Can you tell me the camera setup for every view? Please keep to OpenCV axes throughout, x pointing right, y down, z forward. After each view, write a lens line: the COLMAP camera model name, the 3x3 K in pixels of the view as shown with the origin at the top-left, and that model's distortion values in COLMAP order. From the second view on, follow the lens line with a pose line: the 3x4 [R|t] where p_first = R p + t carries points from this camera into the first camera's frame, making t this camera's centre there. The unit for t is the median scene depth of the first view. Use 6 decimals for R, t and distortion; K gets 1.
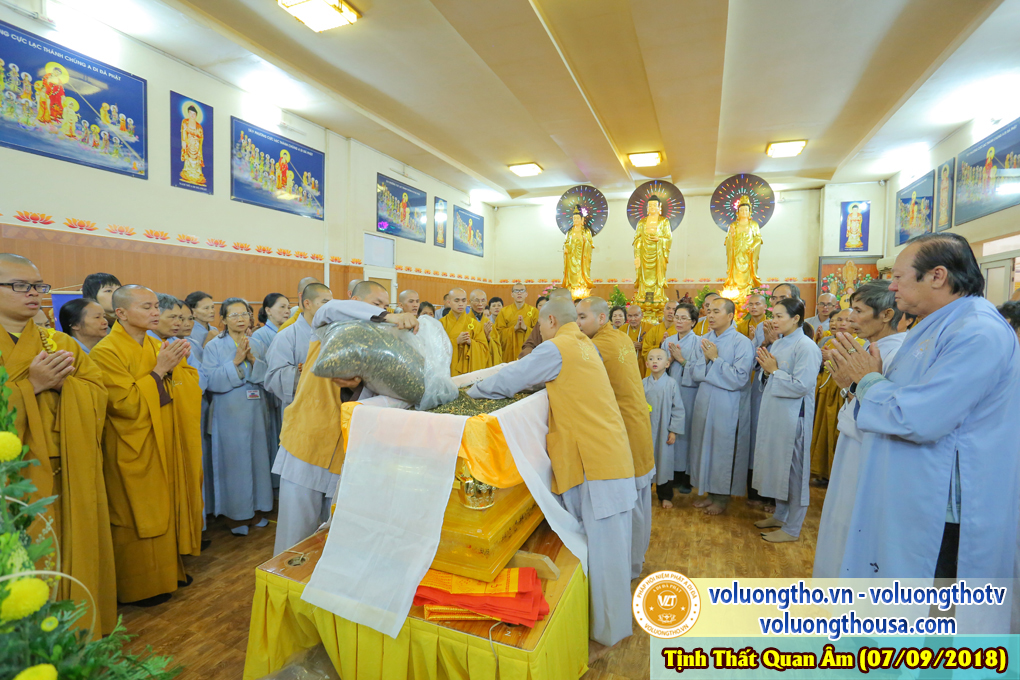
lens RADIAL K [[495.5, 0, 505.6], [0, 495.5, 339.5], [0, 0, 1]] dist [-0.071844, 0.029066]
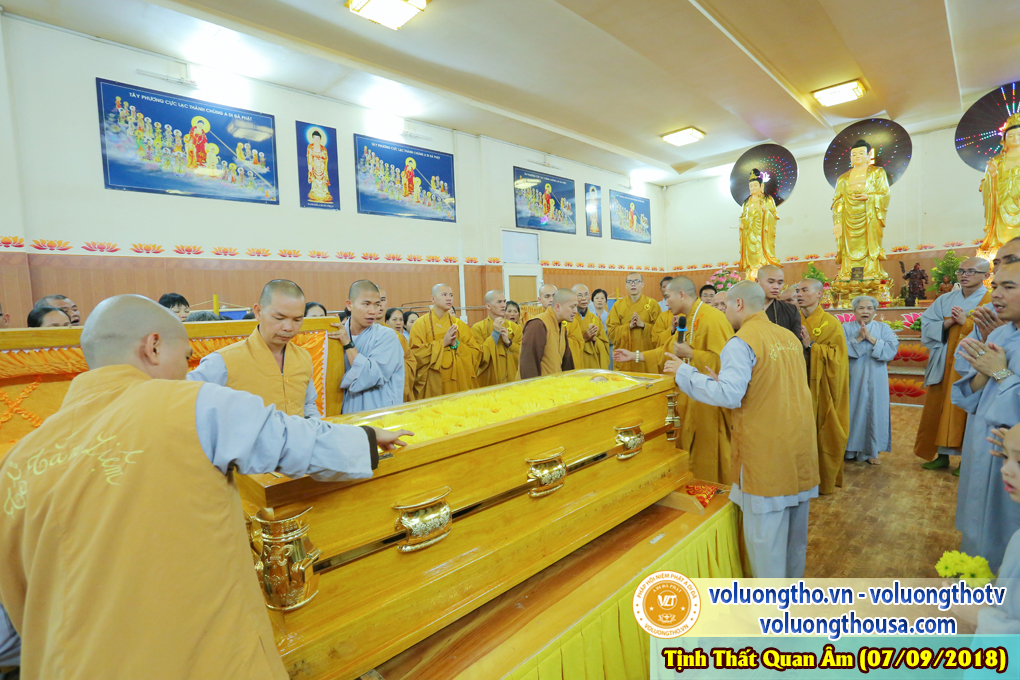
lens RADIAL K [[495.5, 0, 505.6], [0, 495.5, 339.5], [0, 0, 1]] dist [-0.071844, 0.029066]
pose [[0.914349, -0.028167, -0.403945, 0.095285], [0.032640, 0.999458, 0.004191, -0.004618], [0.403608, -0.017017, 0.914774, 0.093338]]
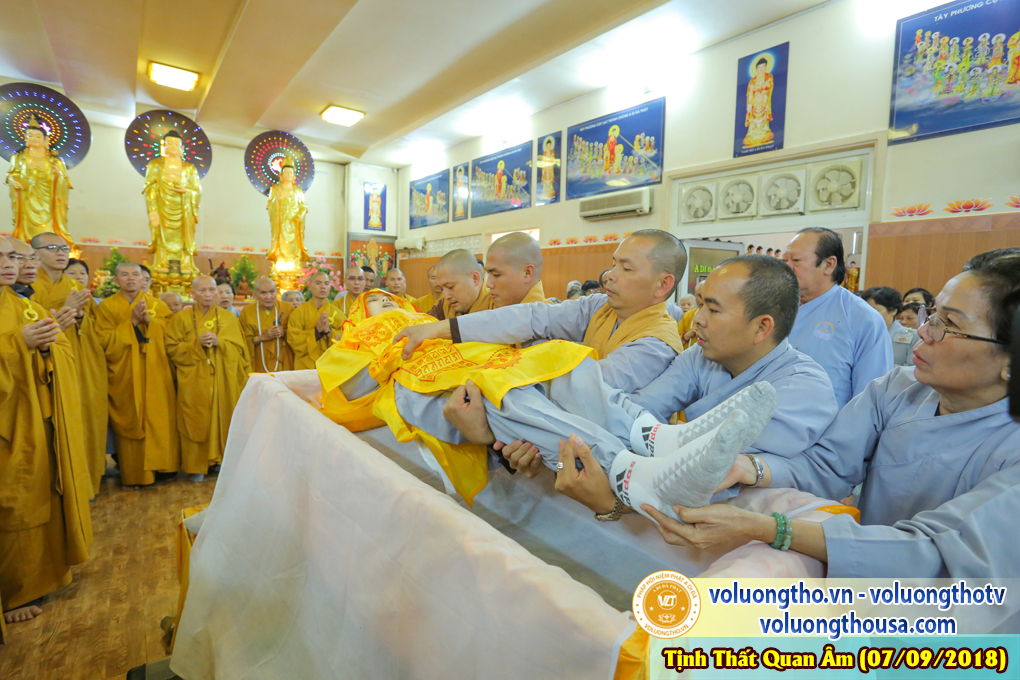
lens RADIAL K [[504.7, 0, 504.9], [0, 504.7, 339.2], [0, 0, 1]] dist [-0.074674, 0.031974]
pose [[0.506479, -0.079176, 0.858609, -0.115626], [0.034373, 0.996838, 0.071647, -0.011490], [-0.861567, -0.006774, 0.507599, 0.189793]]
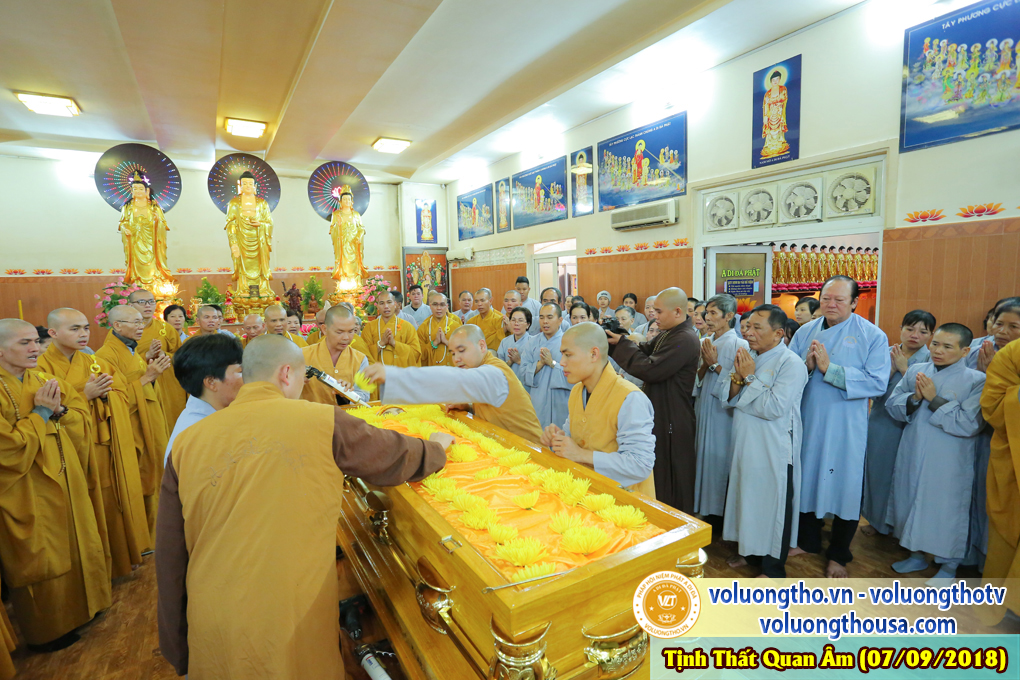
lens RADIAL K [[495.5, 0, 505.6], [0, 495.5, 339.5], [0, 0, 1]] dist [-0.071844, 0.029066]
pose [[0.598899, -0.115932, 0.792389, -0.139810], [0.083276, 0.993117, 0.082359, -0.037429], [-0.796483, 0.016663, 0.604431, 0.142608]]
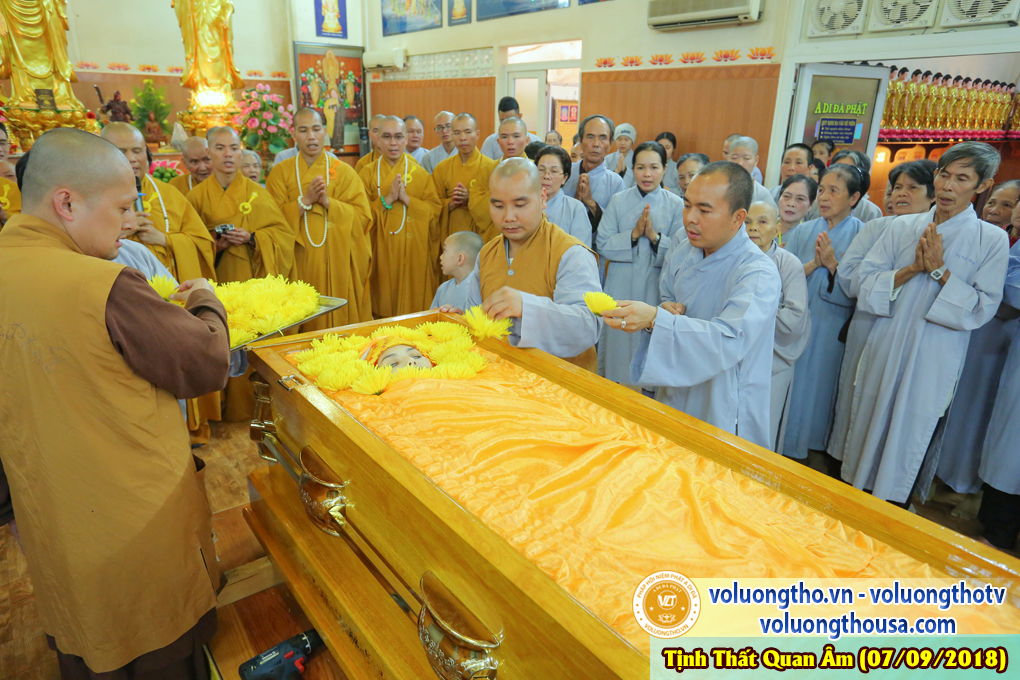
lens RADIAL K [[647.5, 0, 505.9], [0, 647.5, 339.2], [0, 0, 1]] dist [-0.047964, 0.042452]
pose [[0.493673, -0.287218, 0.820849, -0.097101], [0.038732, 0.950212, 0.309188, -0.038269], [-0.868785, -0.120844, 0.480219, 0.246757]]
